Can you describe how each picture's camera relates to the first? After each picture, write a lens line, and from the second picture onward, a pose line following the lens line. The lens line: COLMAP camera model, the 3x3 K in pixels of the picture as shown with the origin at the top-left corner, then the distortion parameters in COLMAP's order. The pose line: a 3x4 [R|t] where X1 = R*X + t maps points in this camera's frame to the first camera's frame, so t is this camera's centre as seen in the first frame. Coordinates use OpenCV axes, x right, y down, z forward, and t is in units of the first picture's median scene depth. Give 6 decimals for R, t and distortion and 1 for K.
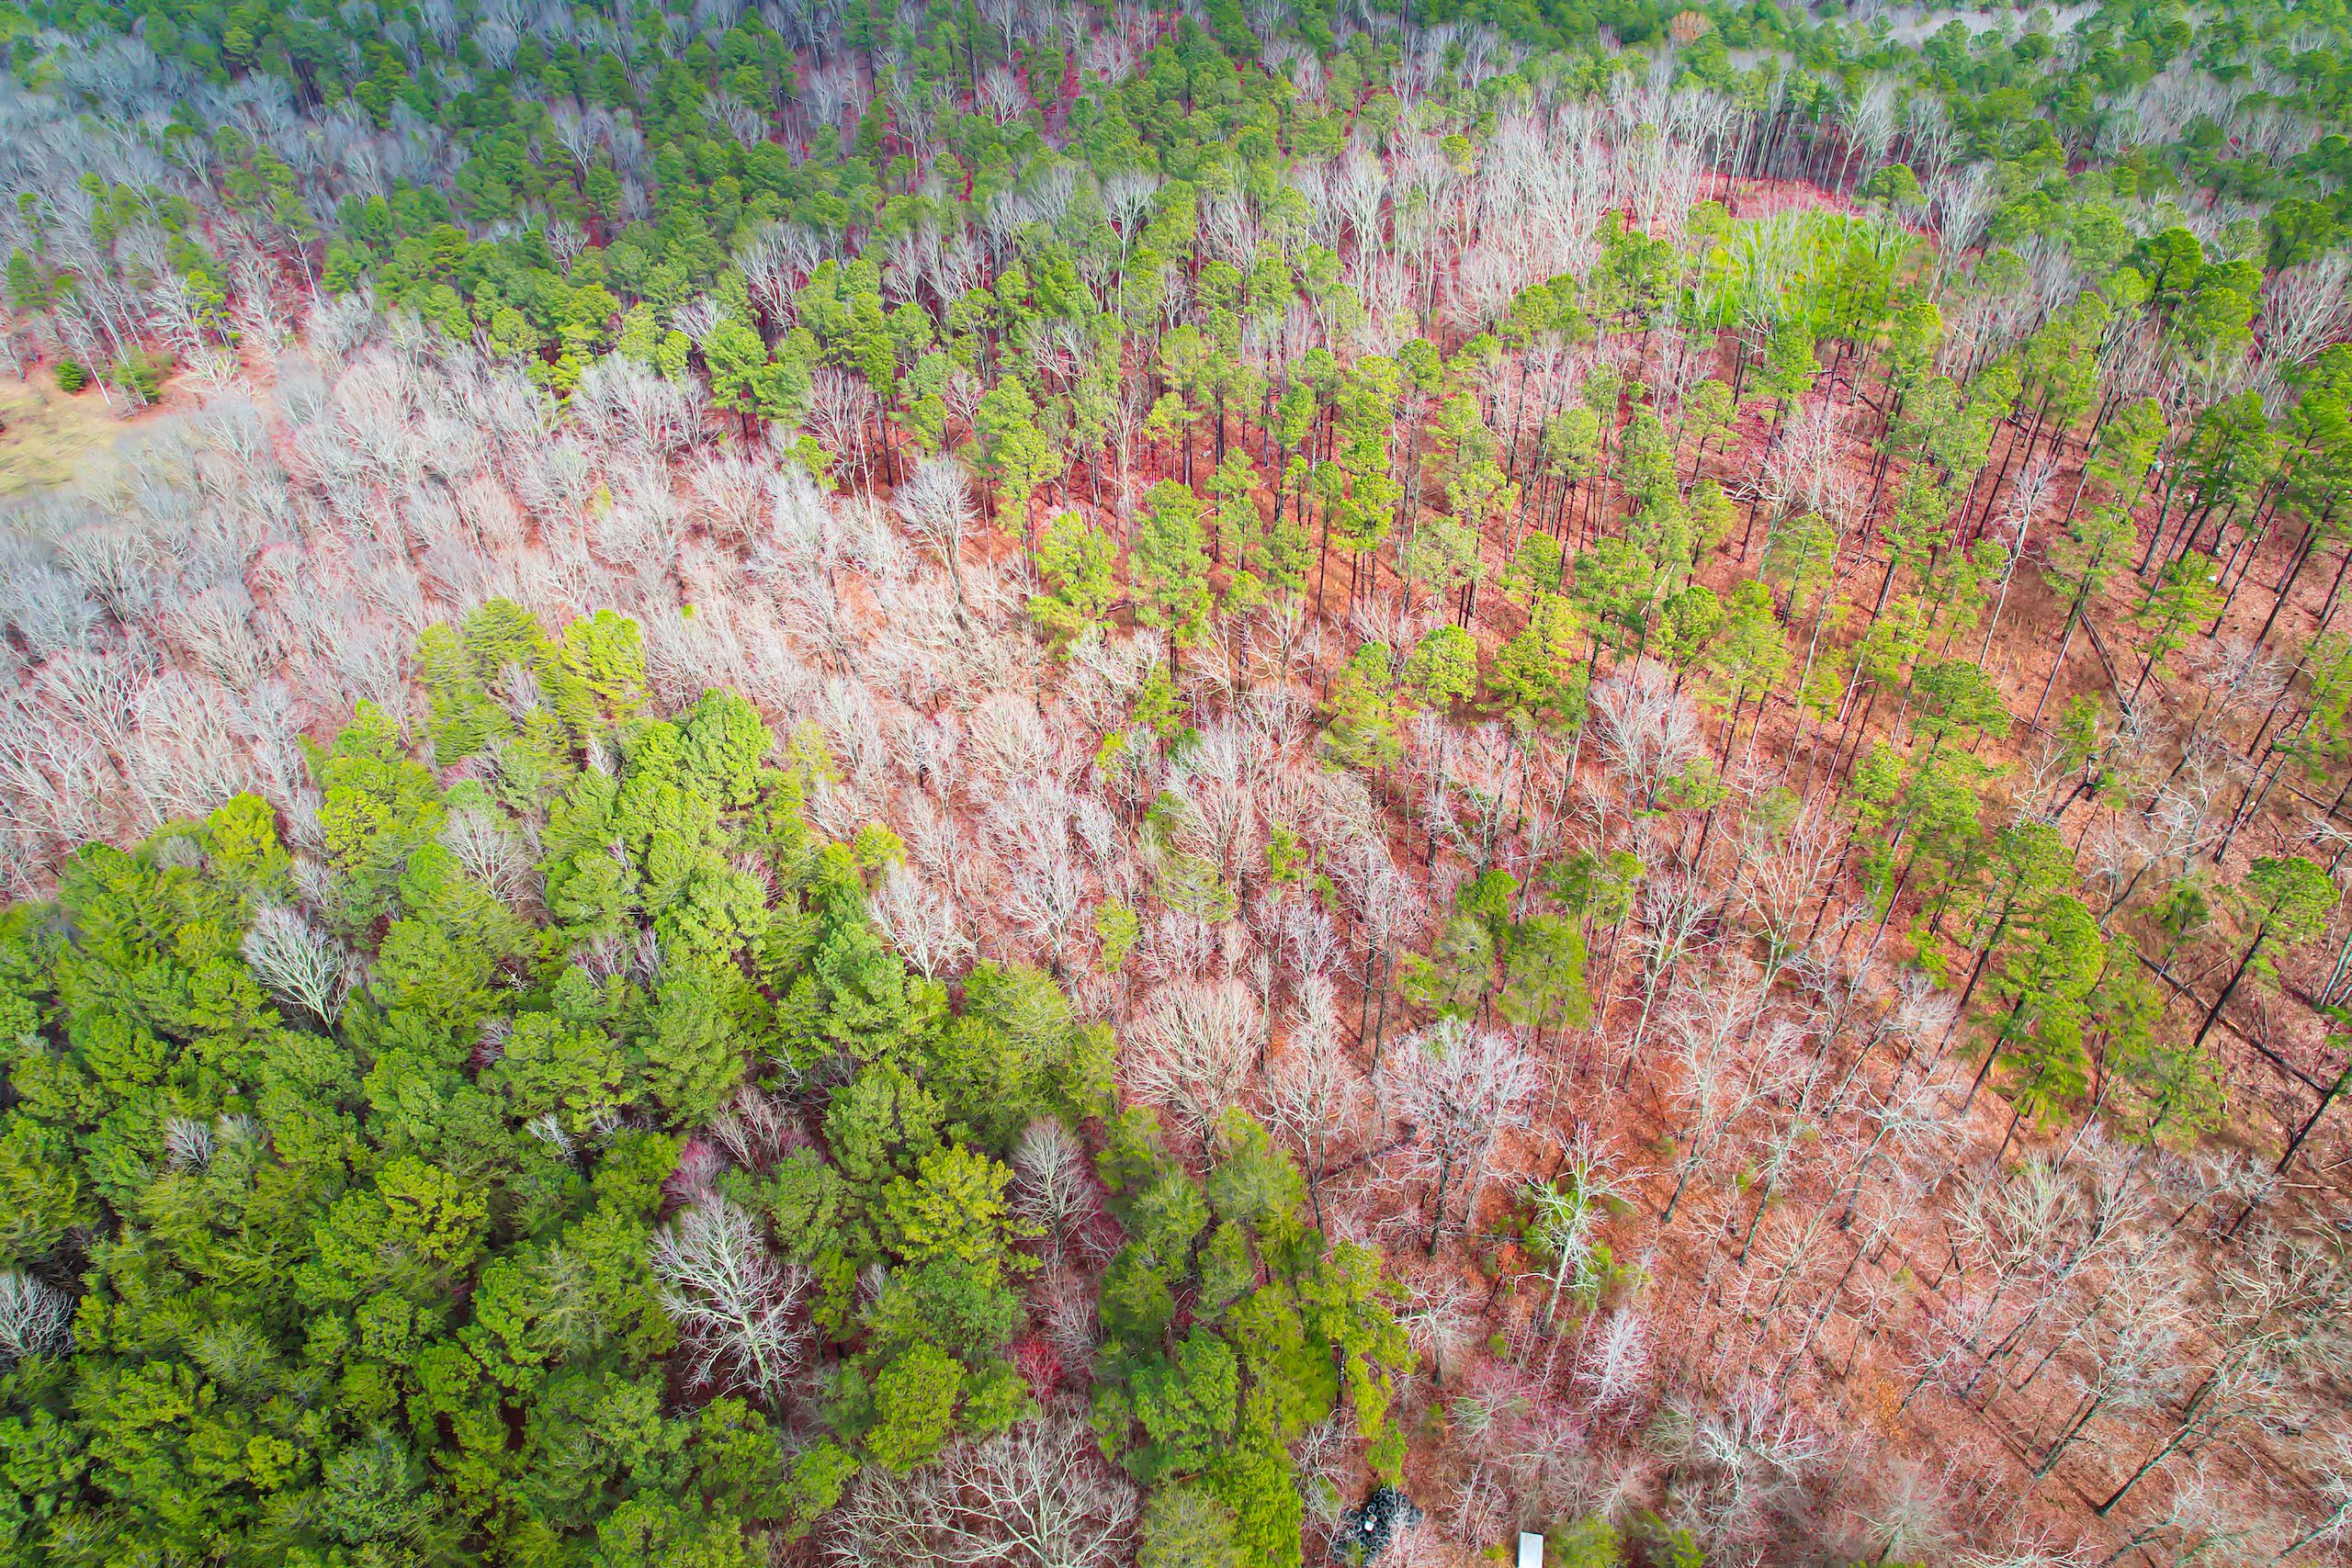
lens RADIAL K [[1506.7, 0, 1176.0], [0, 1506.7, 784.0], [0, 0, 1]] dist [-0.078472, 0.074358]
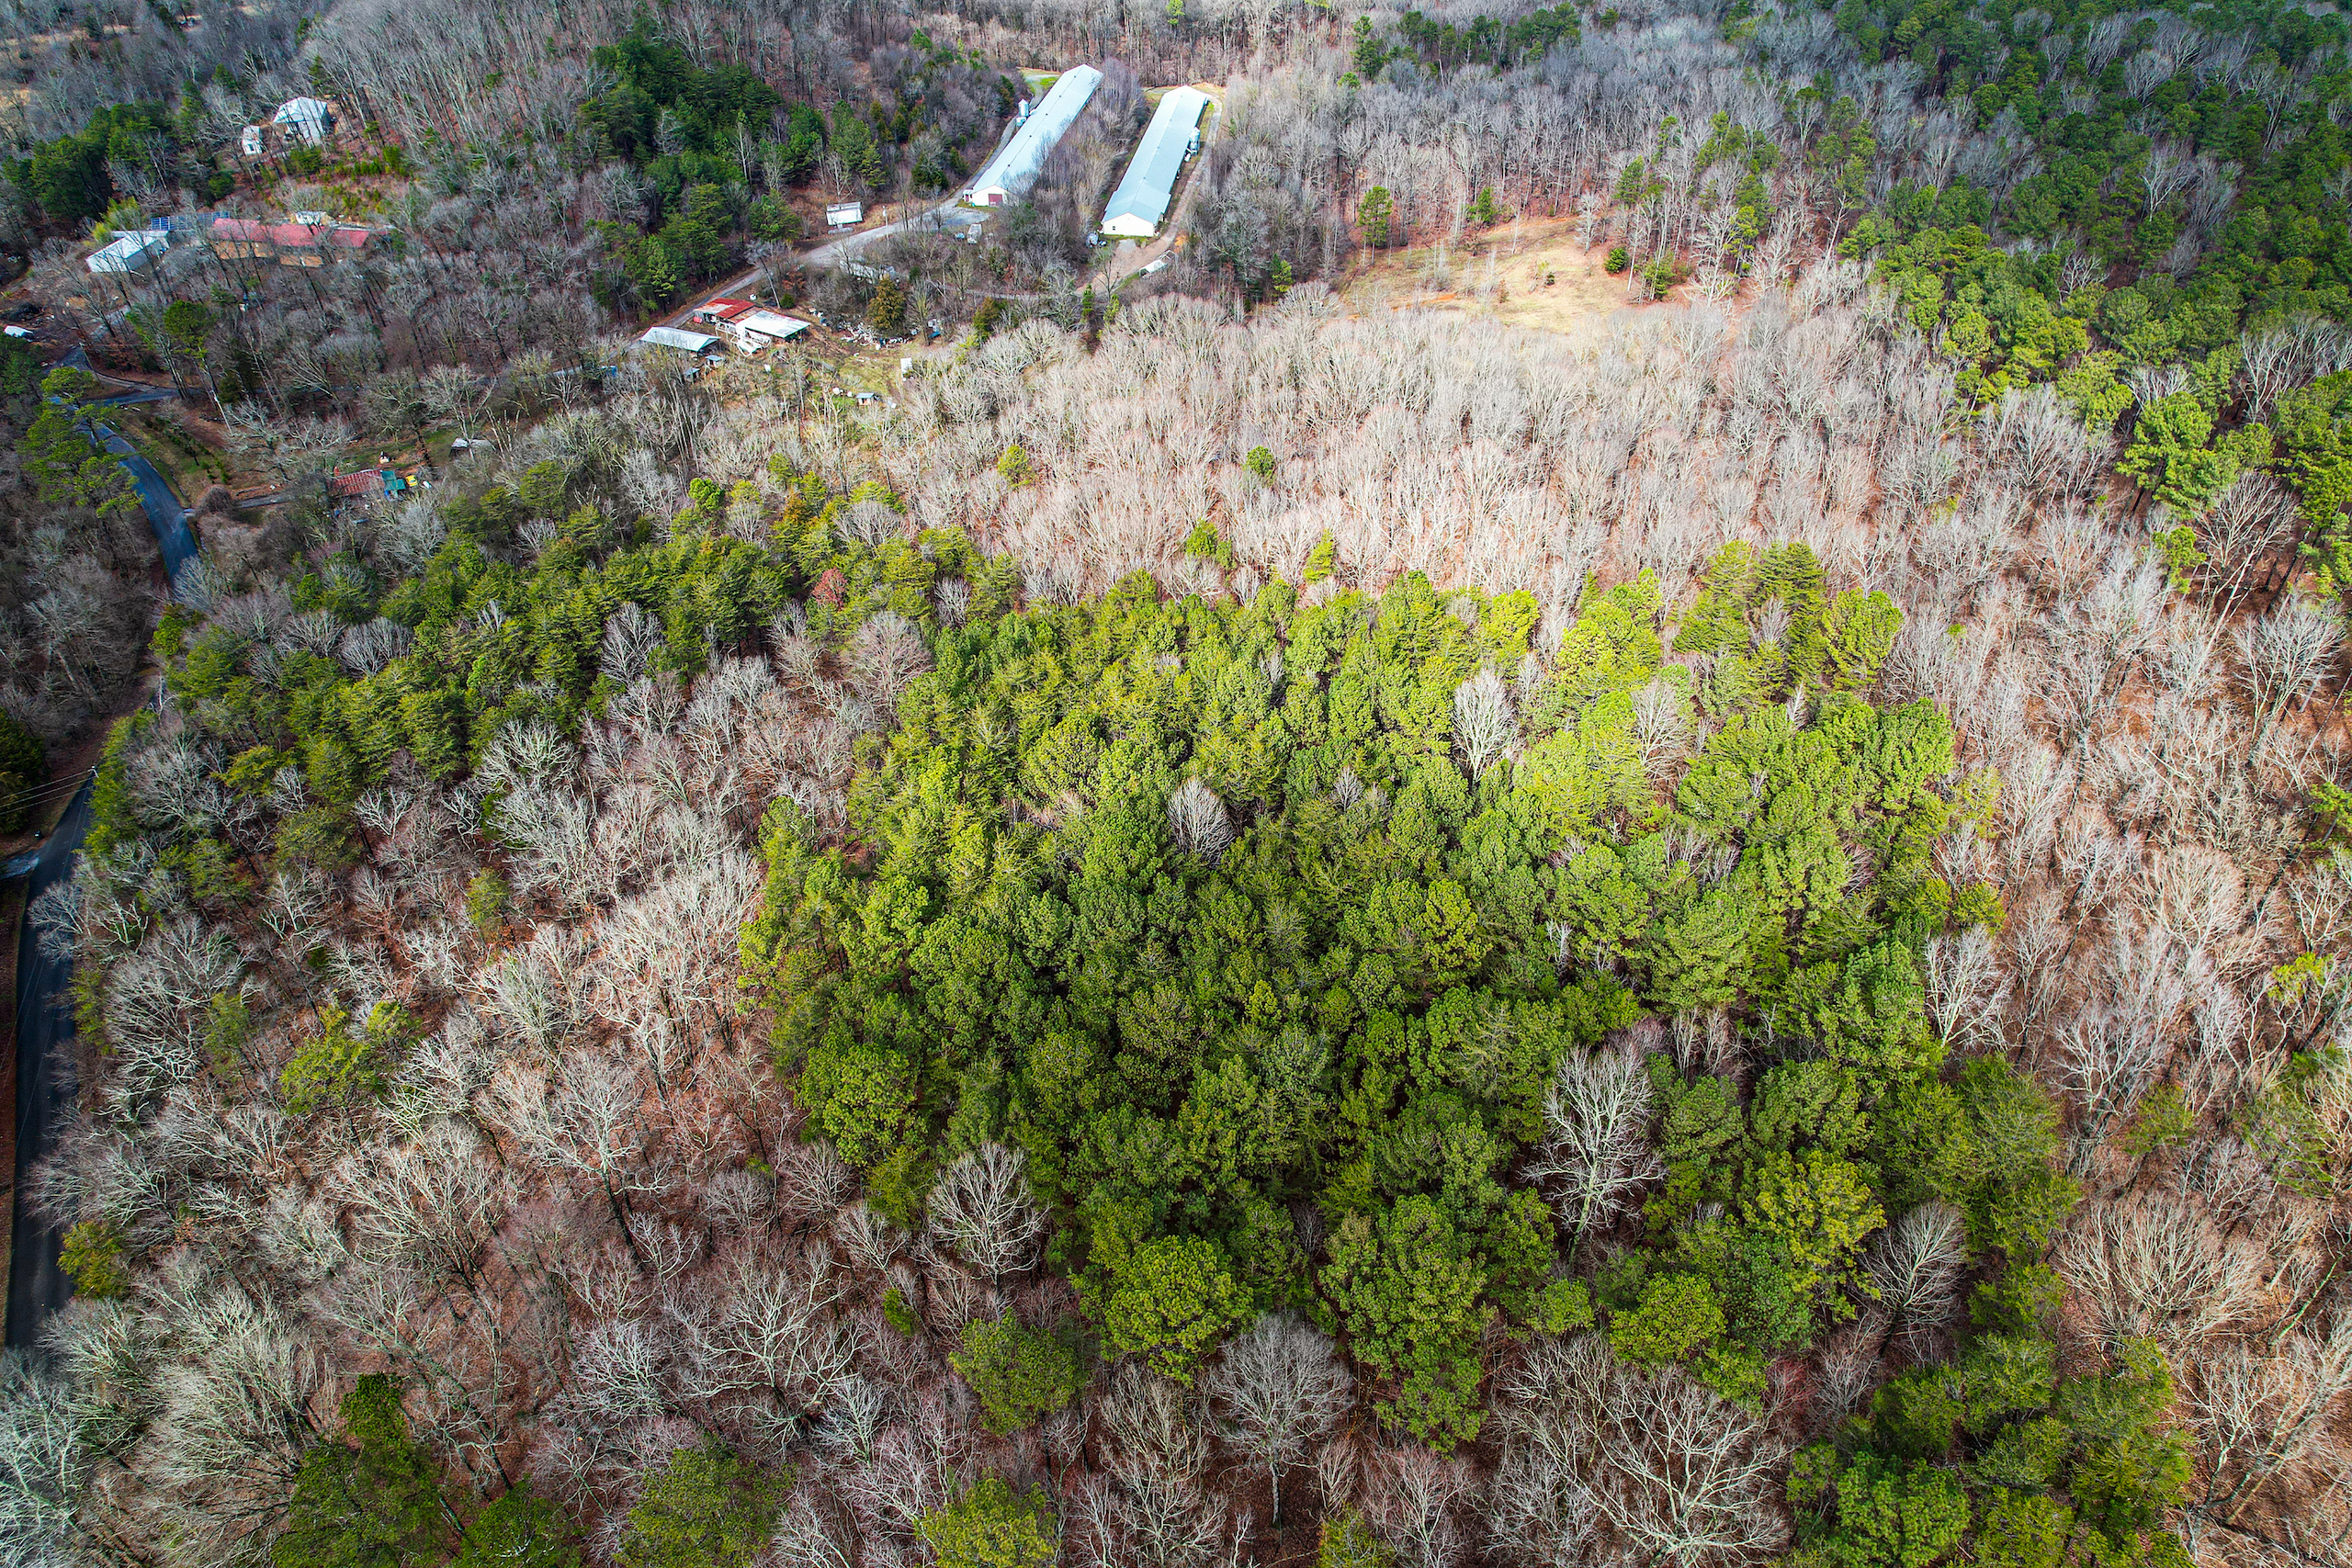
lens RADIAL K [[1506.7, 0, 1176.0], [0, 1506.7, 784.0], [0, 0, 1]] dist [-0.078472, 0.074358]
pose [[0.575318, 0.492413, -0.653100, 0.199967], [-0.498507, 0.844133, 0.197309, 0.098675], [0.648460, 0.212060, 0.731116, -0.123873]]
